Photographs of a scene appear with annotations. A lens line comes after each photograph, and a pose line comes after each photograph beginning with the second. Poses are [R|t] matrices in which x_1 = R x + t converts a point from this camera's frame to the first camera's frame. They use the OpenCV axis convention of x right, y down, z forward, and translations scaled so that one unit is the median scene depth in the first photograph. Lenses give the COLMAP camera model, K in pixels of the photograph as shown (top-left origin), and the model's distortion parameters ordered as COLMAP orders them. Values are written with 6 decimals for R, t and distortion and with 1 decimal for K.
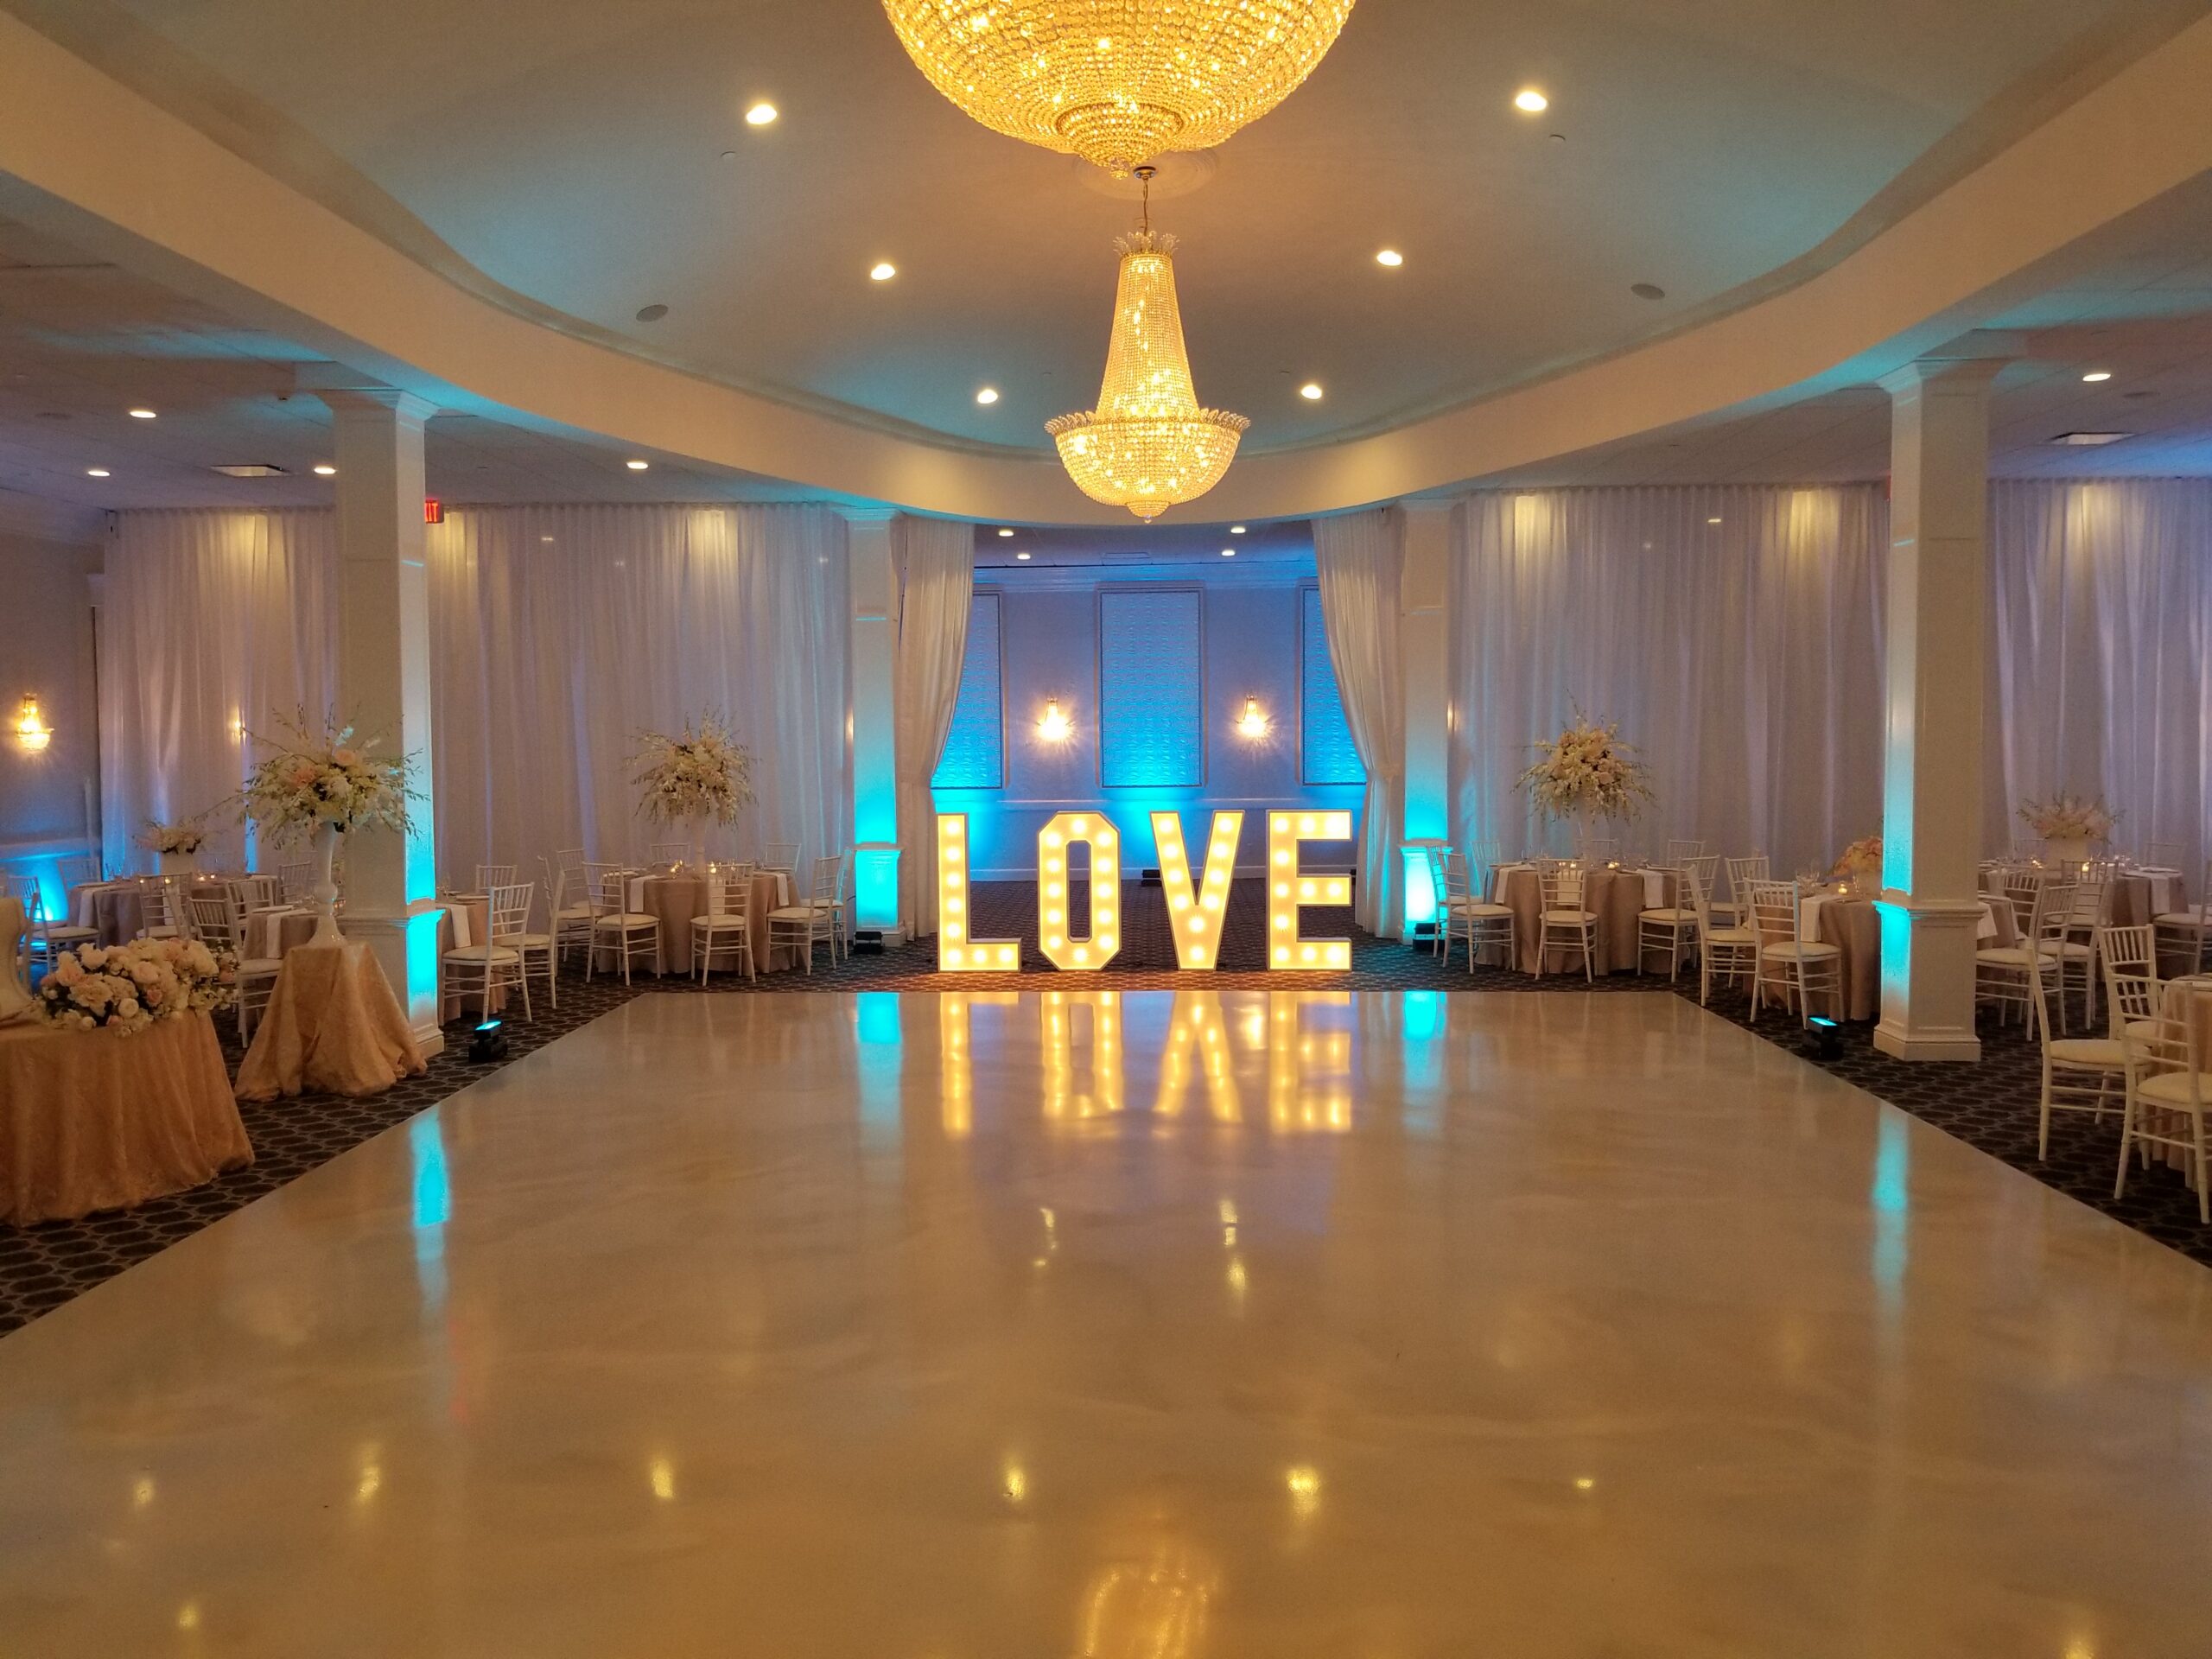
lens RADIAL K [[1517.2, 0, 1085.7], [0, 1517.2, 800.2], [0, 0, 1]] dist [0.044390, -0.068479]
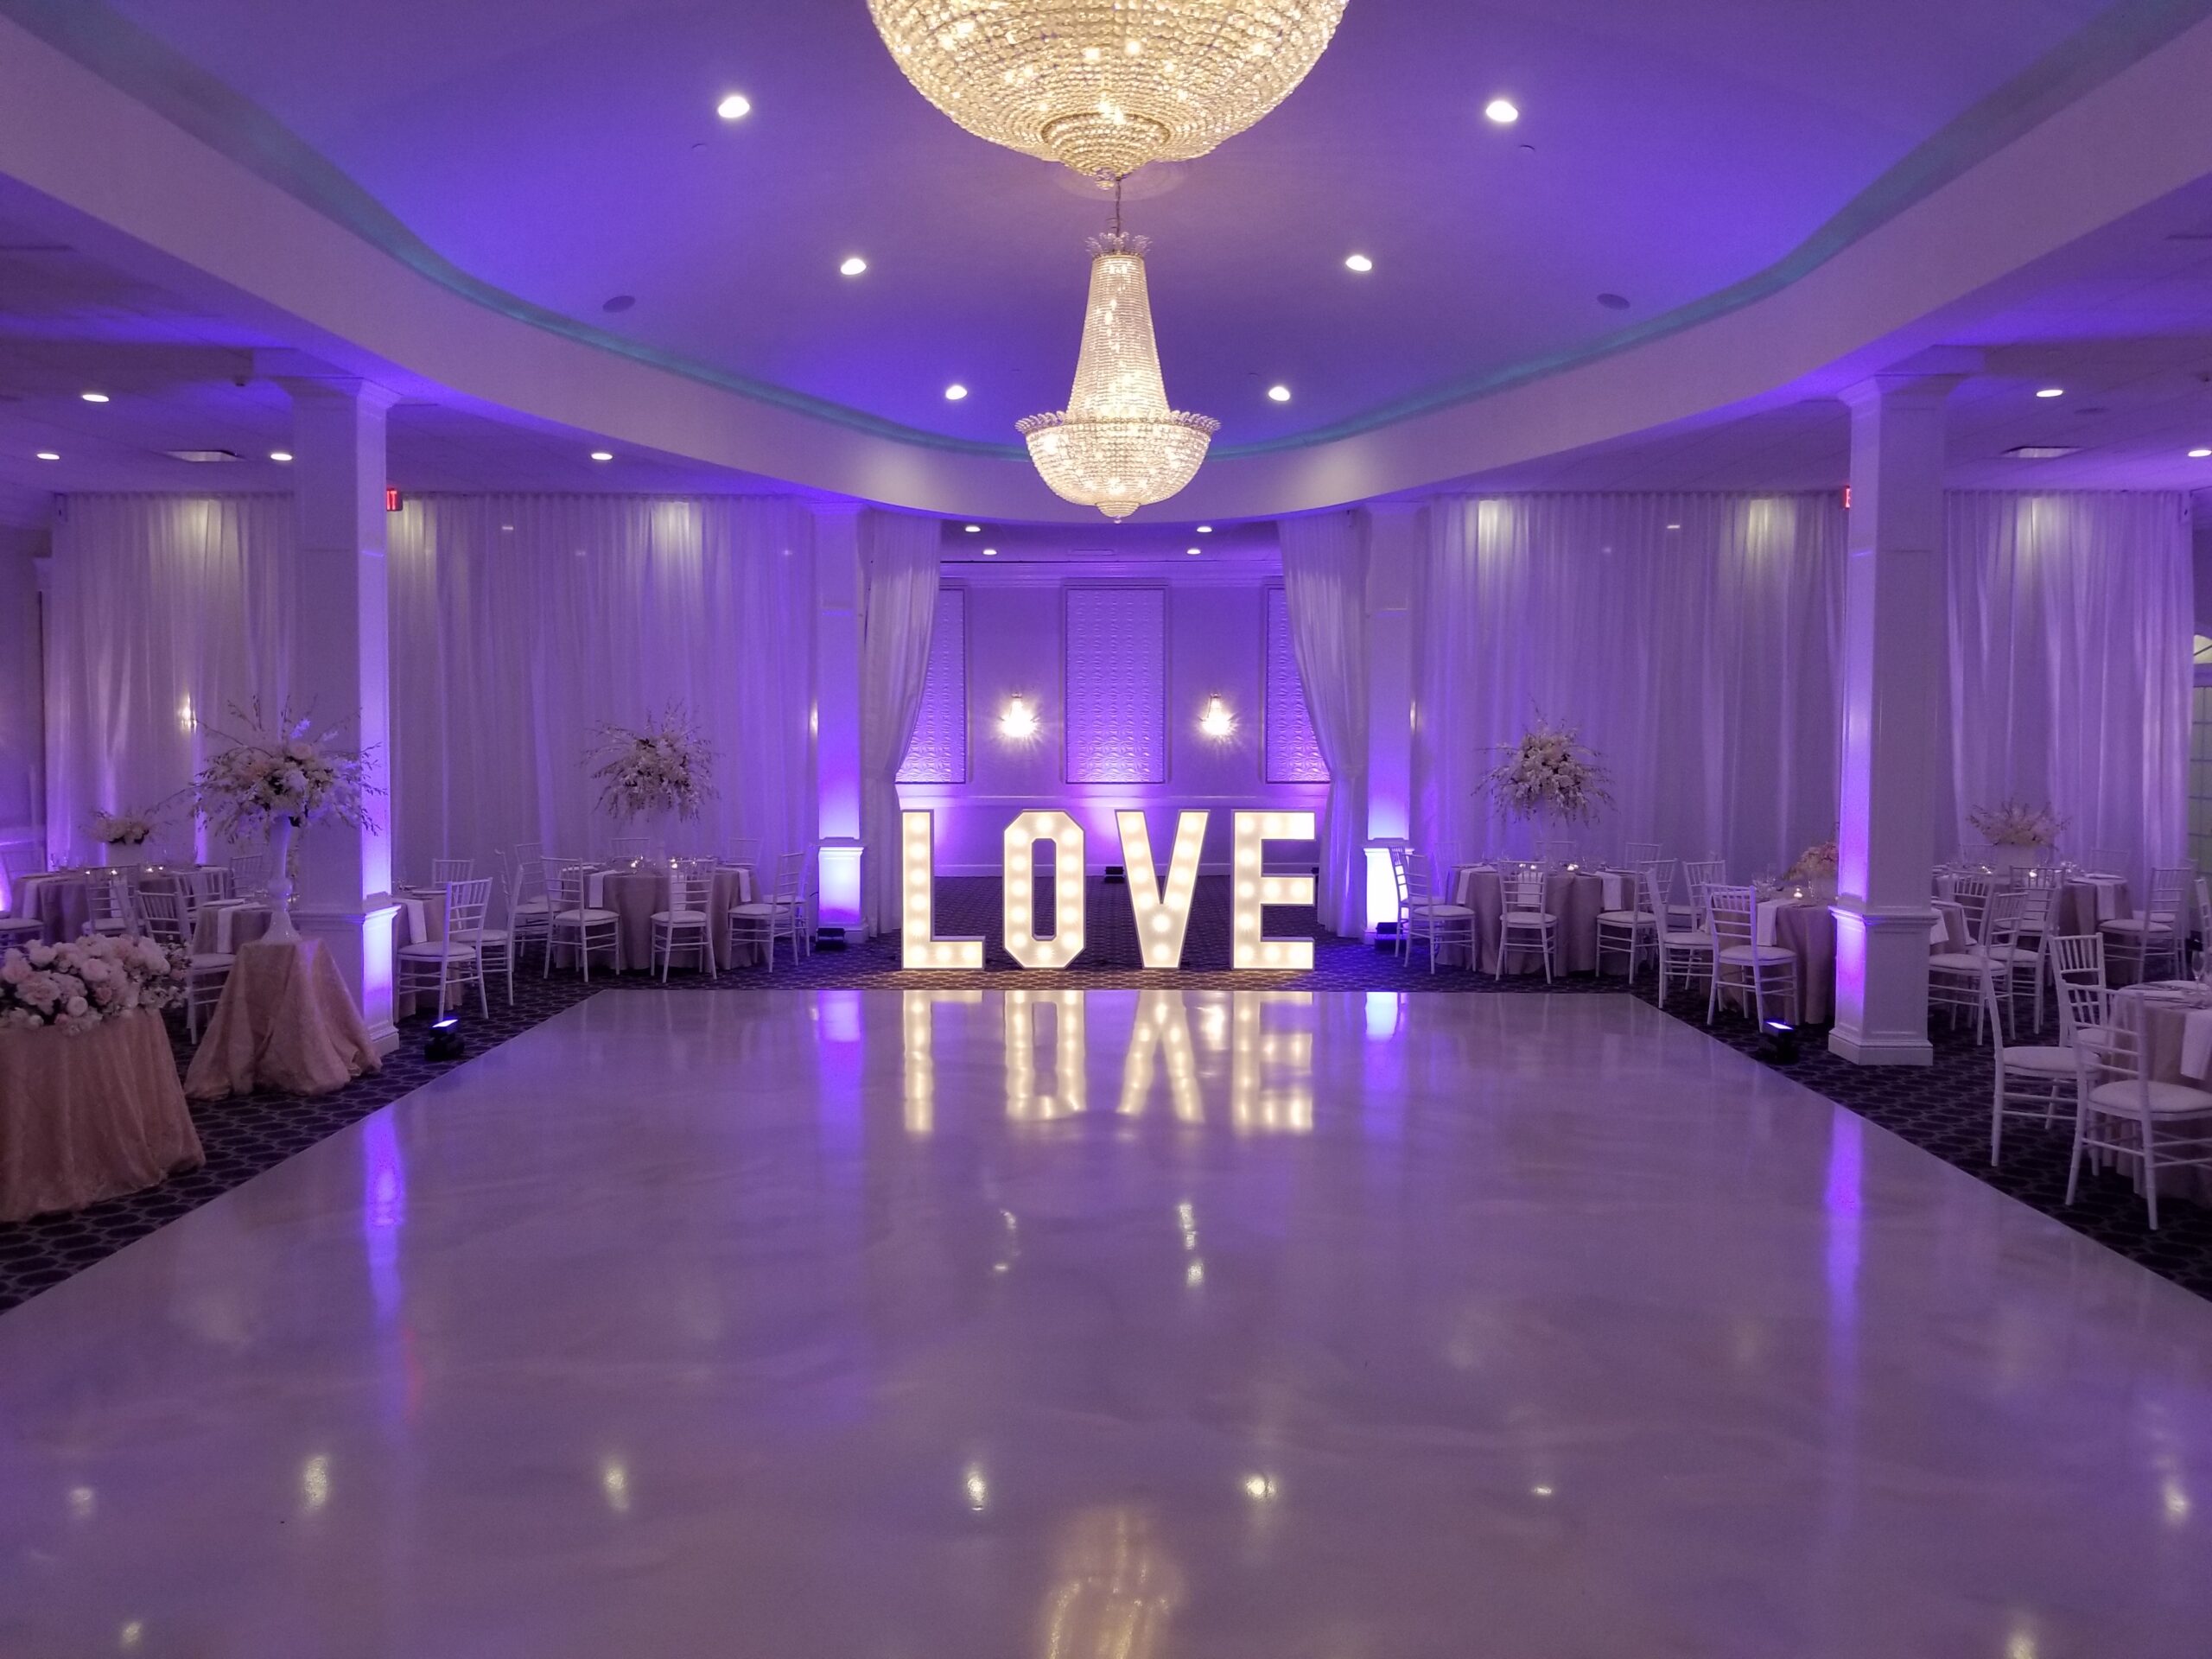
lens RADIAL K [[1515.6, 0, 1090.7], [0, 1515.6, 789.1], [0, 0, 1]] dist [0.045148, -0.069180]
pose [[0.999513, 0.009192, 0.029815, -0.004982], [-0.009107, 0.999954, -0.003009, -0.004236], [-0.029841, 0.002736, 0.999551, 0.001759]]
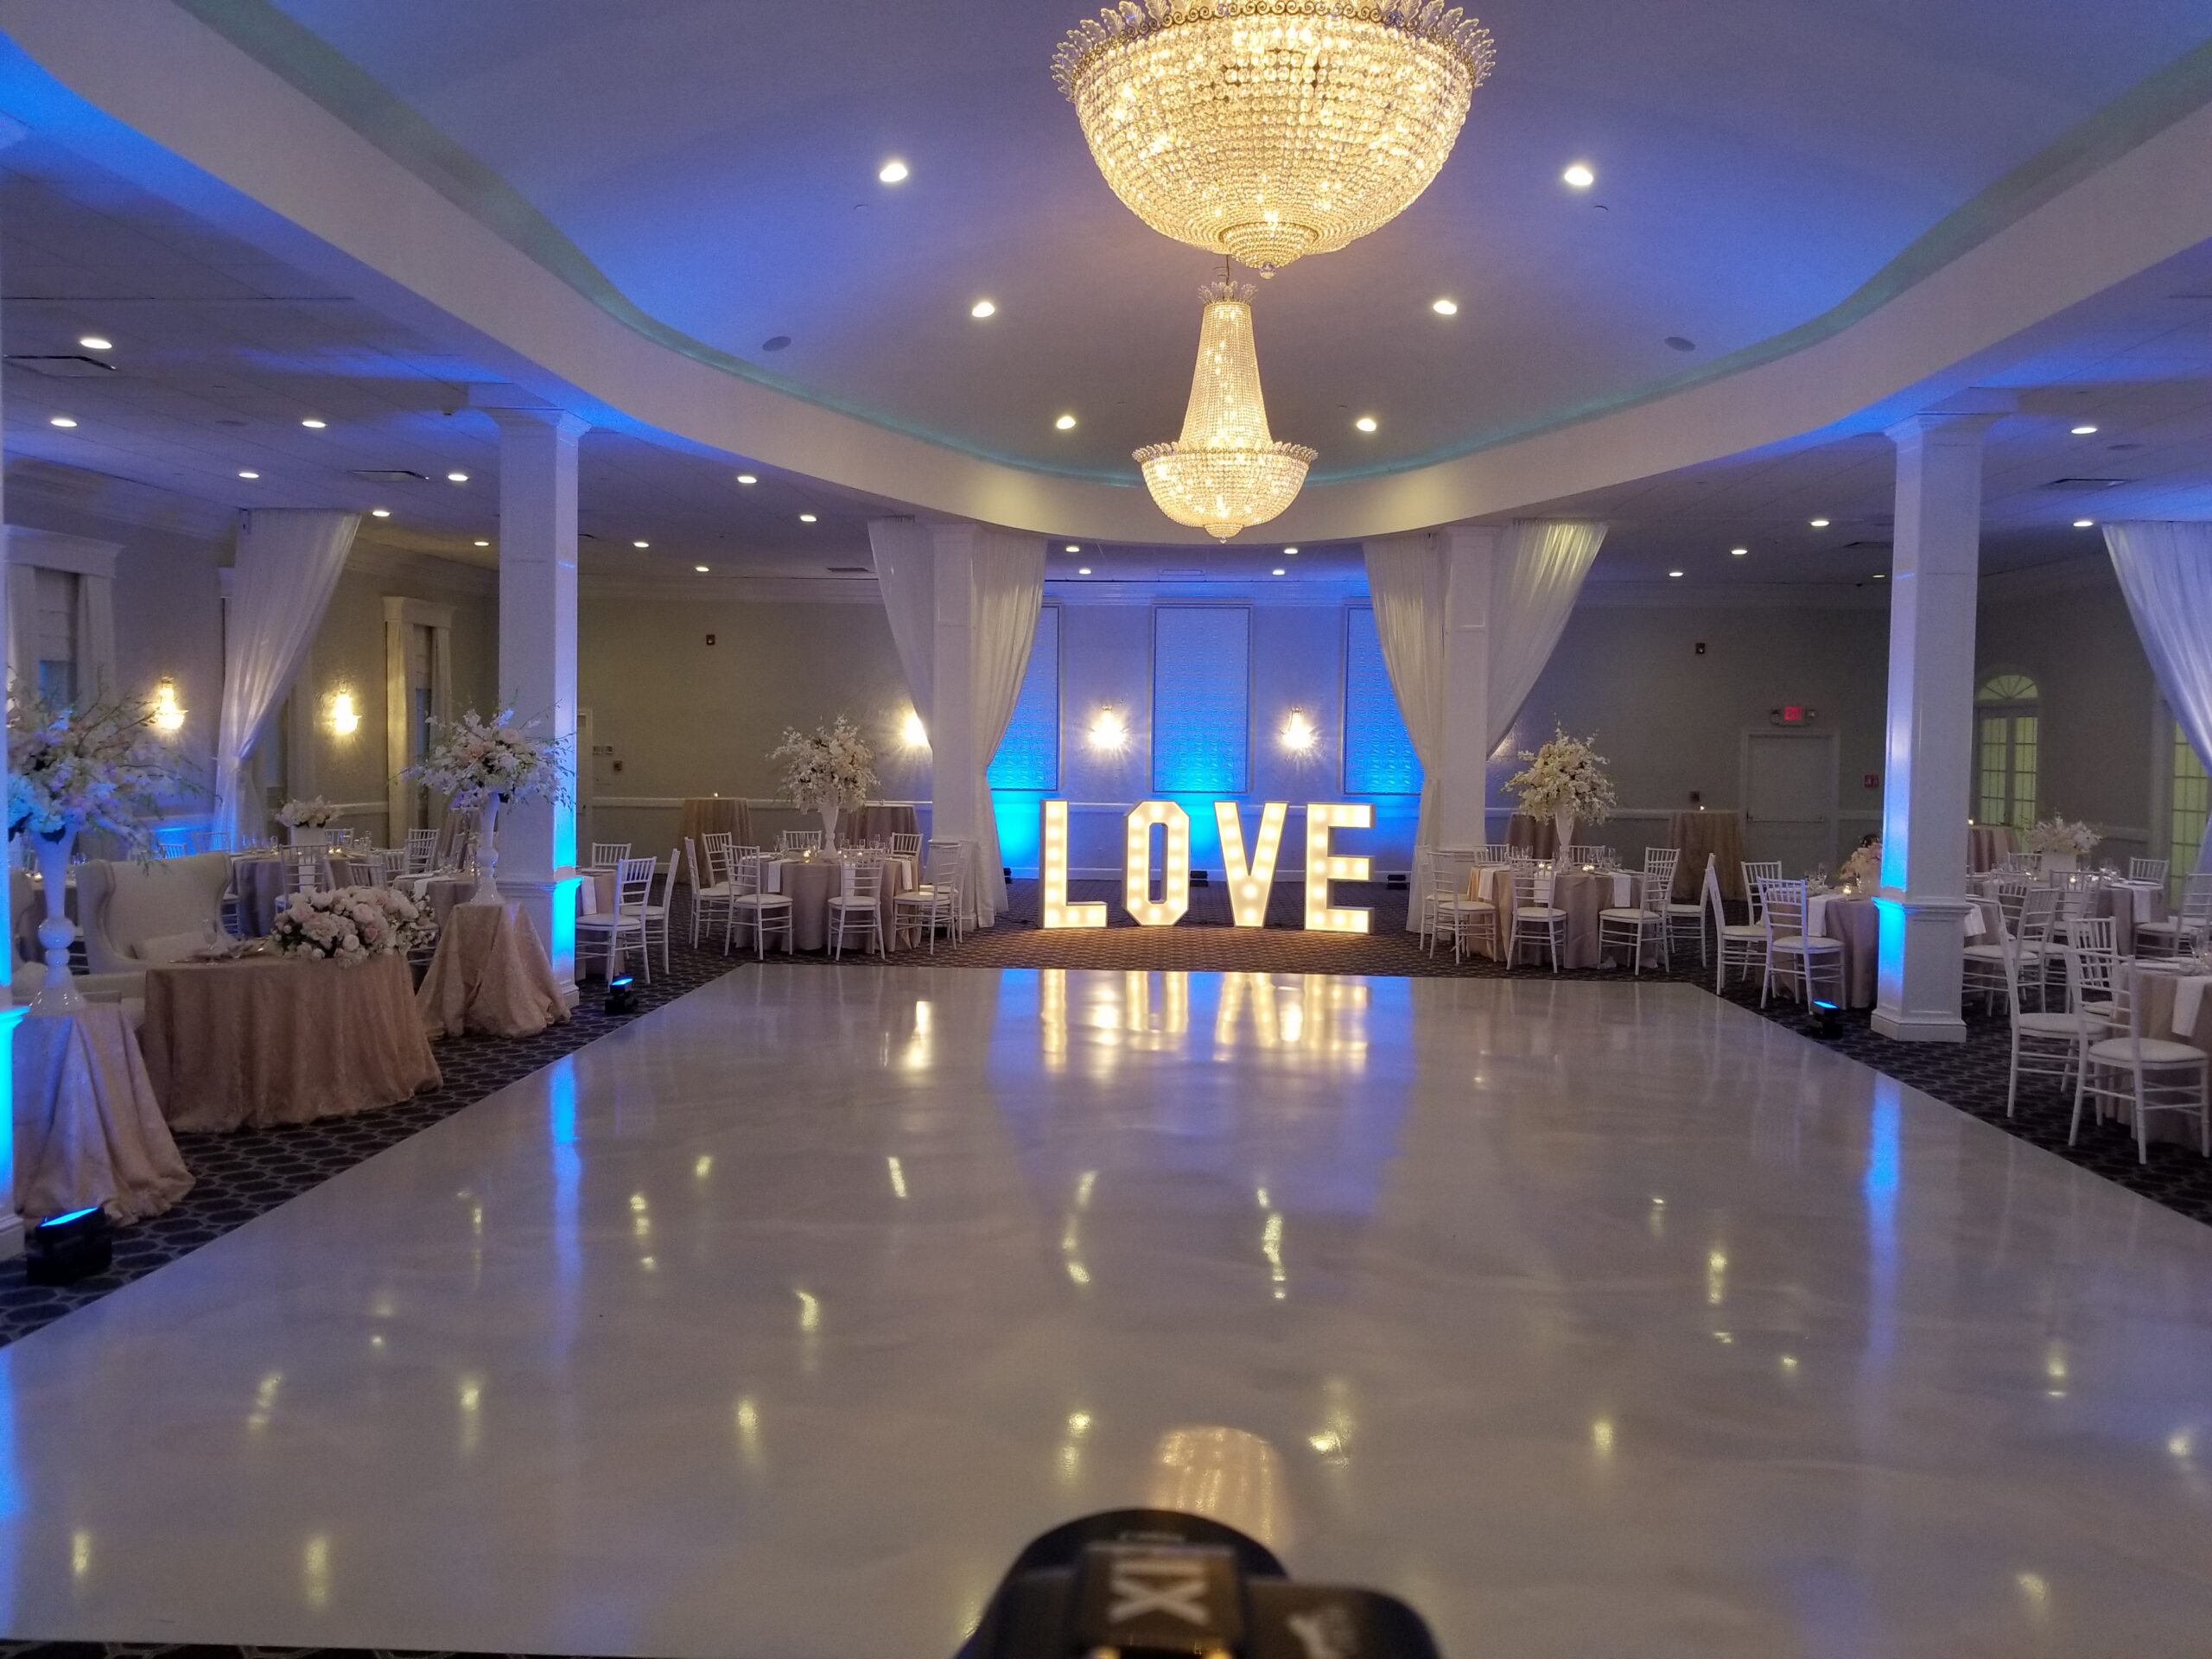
lens RADIAL K [[1514.9, 0, 1108.7], [0, 1514.9, 799.8], [0, 0, 1]] dist [0.045987, -0.071126]
pose [[0.999741, 0.022695, -0.001614, -0.037083], [-0.022712, 0.999684, -0.010761, 0.018388], [0.001369, 0.010795, 0.999941, -0.103842]]
